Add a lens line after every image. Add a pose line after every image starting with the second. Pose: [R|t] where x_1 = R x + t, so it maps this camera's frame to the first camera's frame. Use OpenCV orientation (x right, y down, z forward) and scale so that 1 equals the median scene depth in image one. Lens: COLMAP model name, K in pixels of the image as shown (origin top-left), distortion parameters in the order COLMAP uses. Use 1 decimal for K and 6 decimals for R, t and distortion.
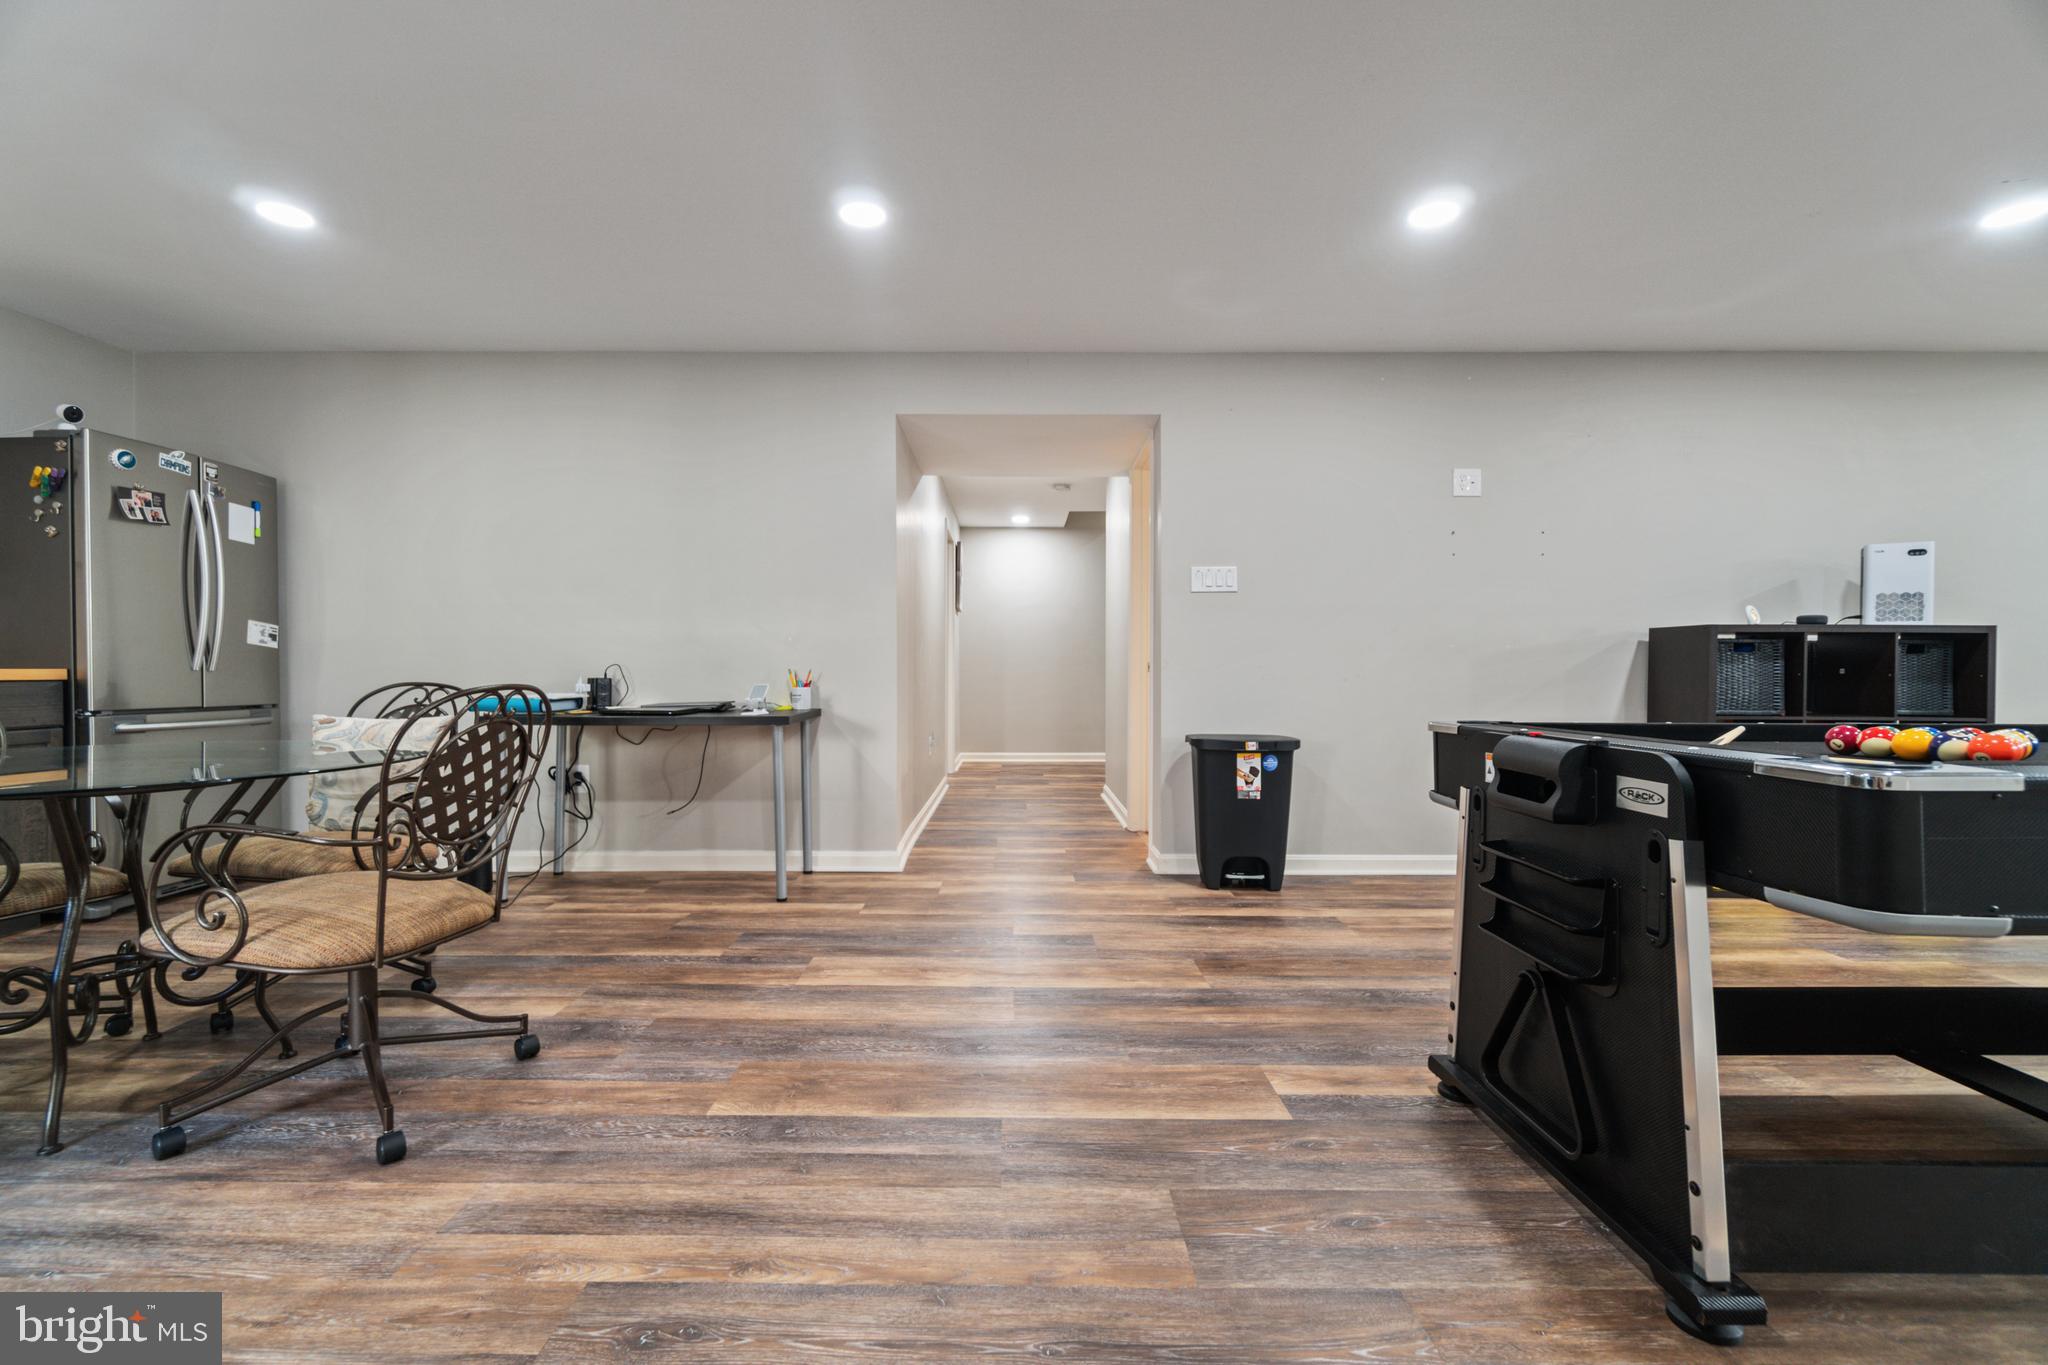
lens RADIAL K [[897.2, 0, 1006.6], [0, 897.2, 682.6], [0, 0, 1]] dist [-0.007591, 0.002841]
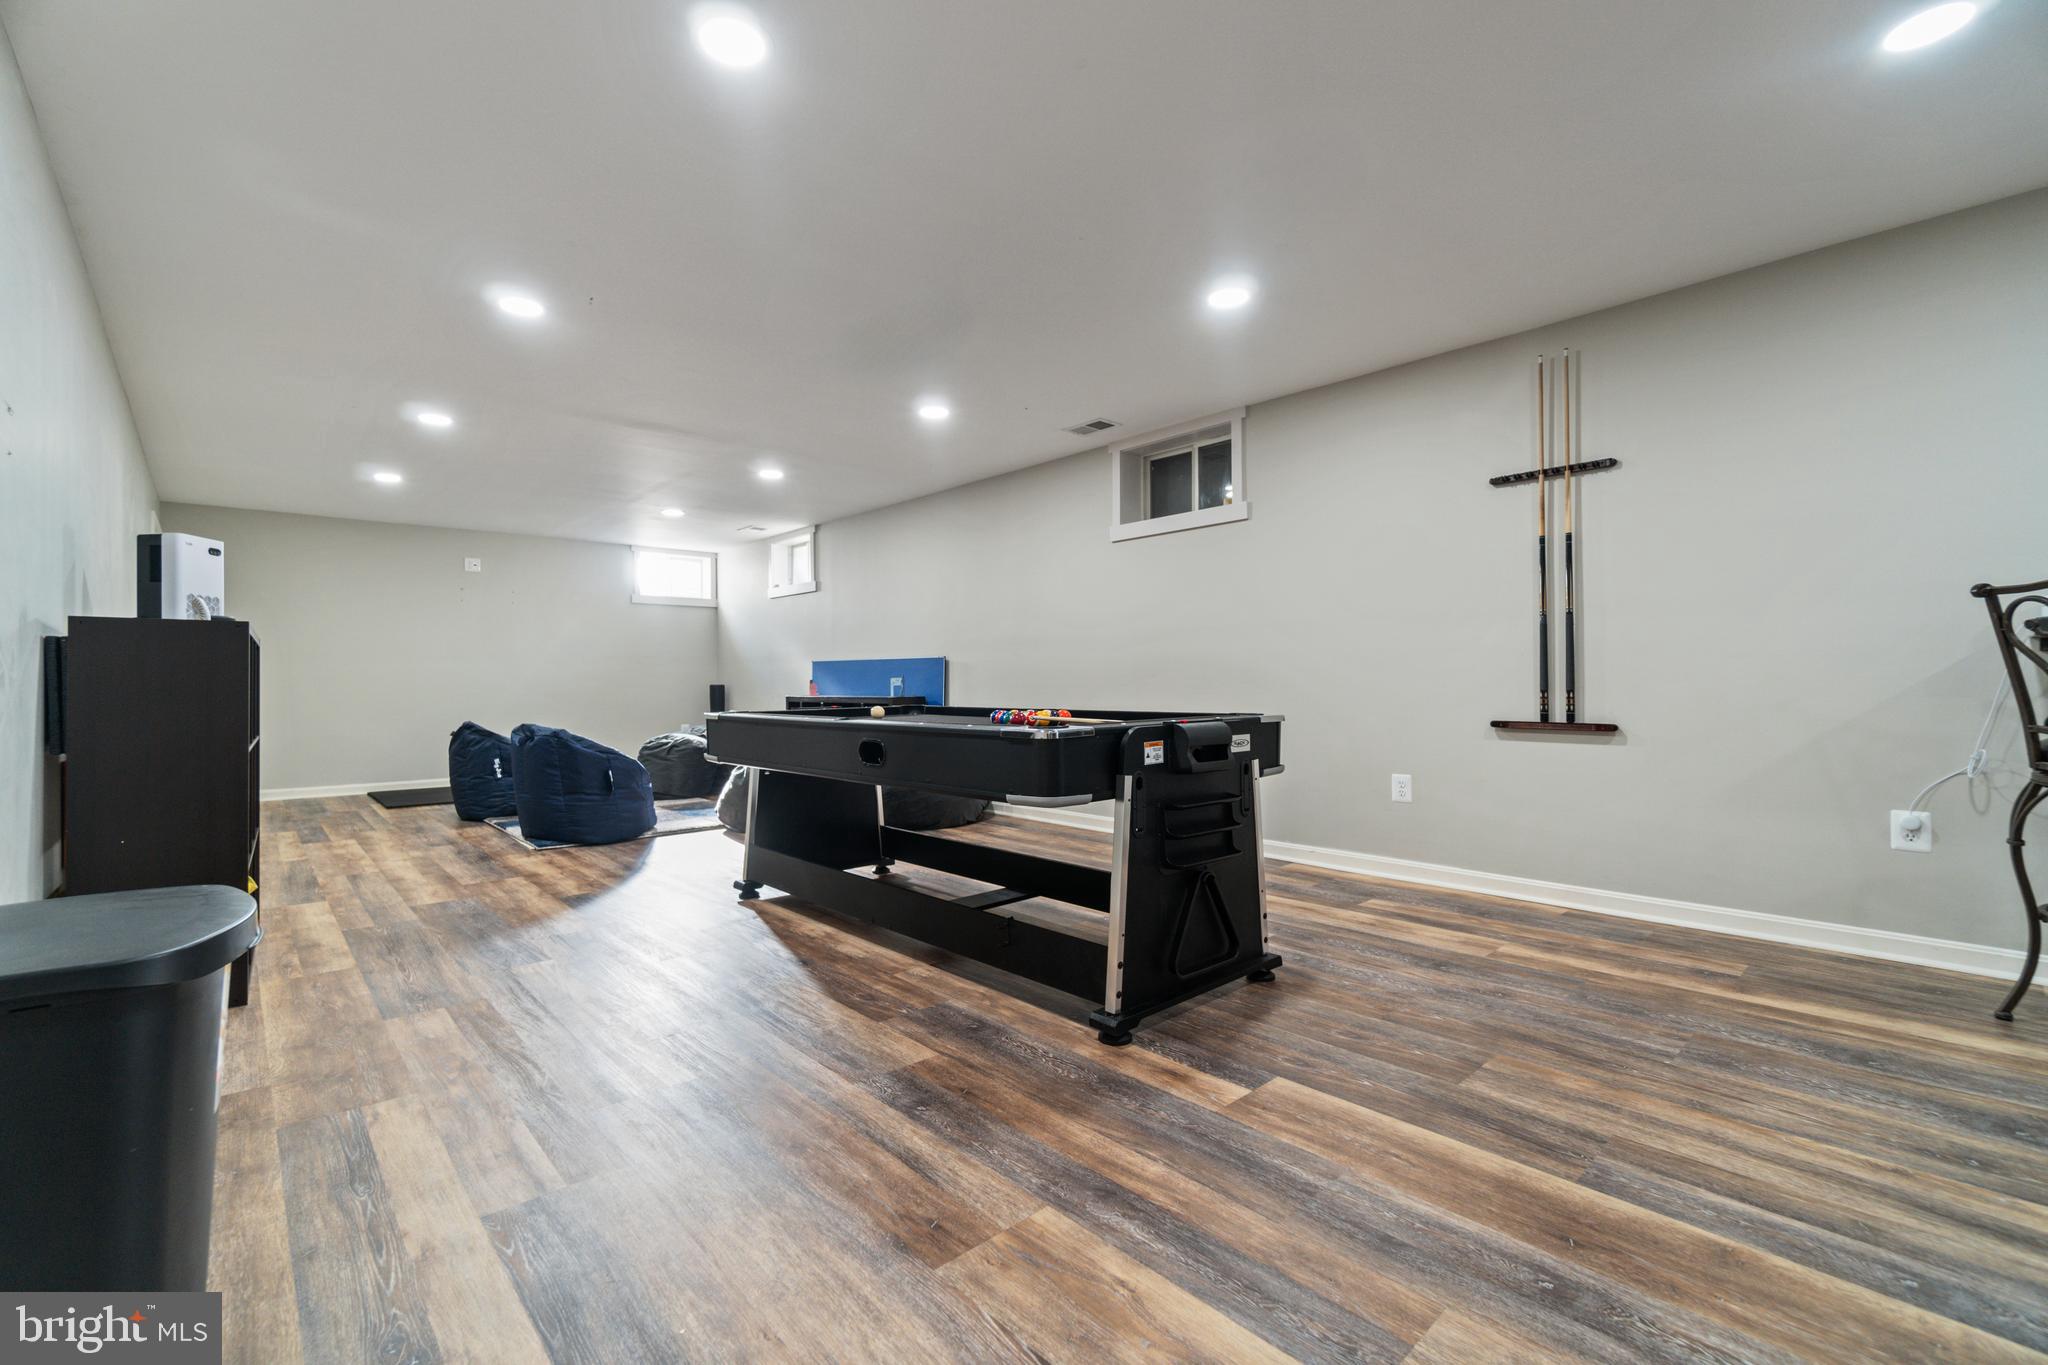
lens RADIAL K [[897.2, 0, 985.5], [0, 897.2, 678.4], [0, 0, 1]] dist [-0.007591, 0.002841]
pose [[-0.669176, 0.004368, 0.743091, -0.200974], [0.016328, 0.999828, 0.008827, -0.022019], [-0.742925, 0.018040, -0.669132, 1.479914]]
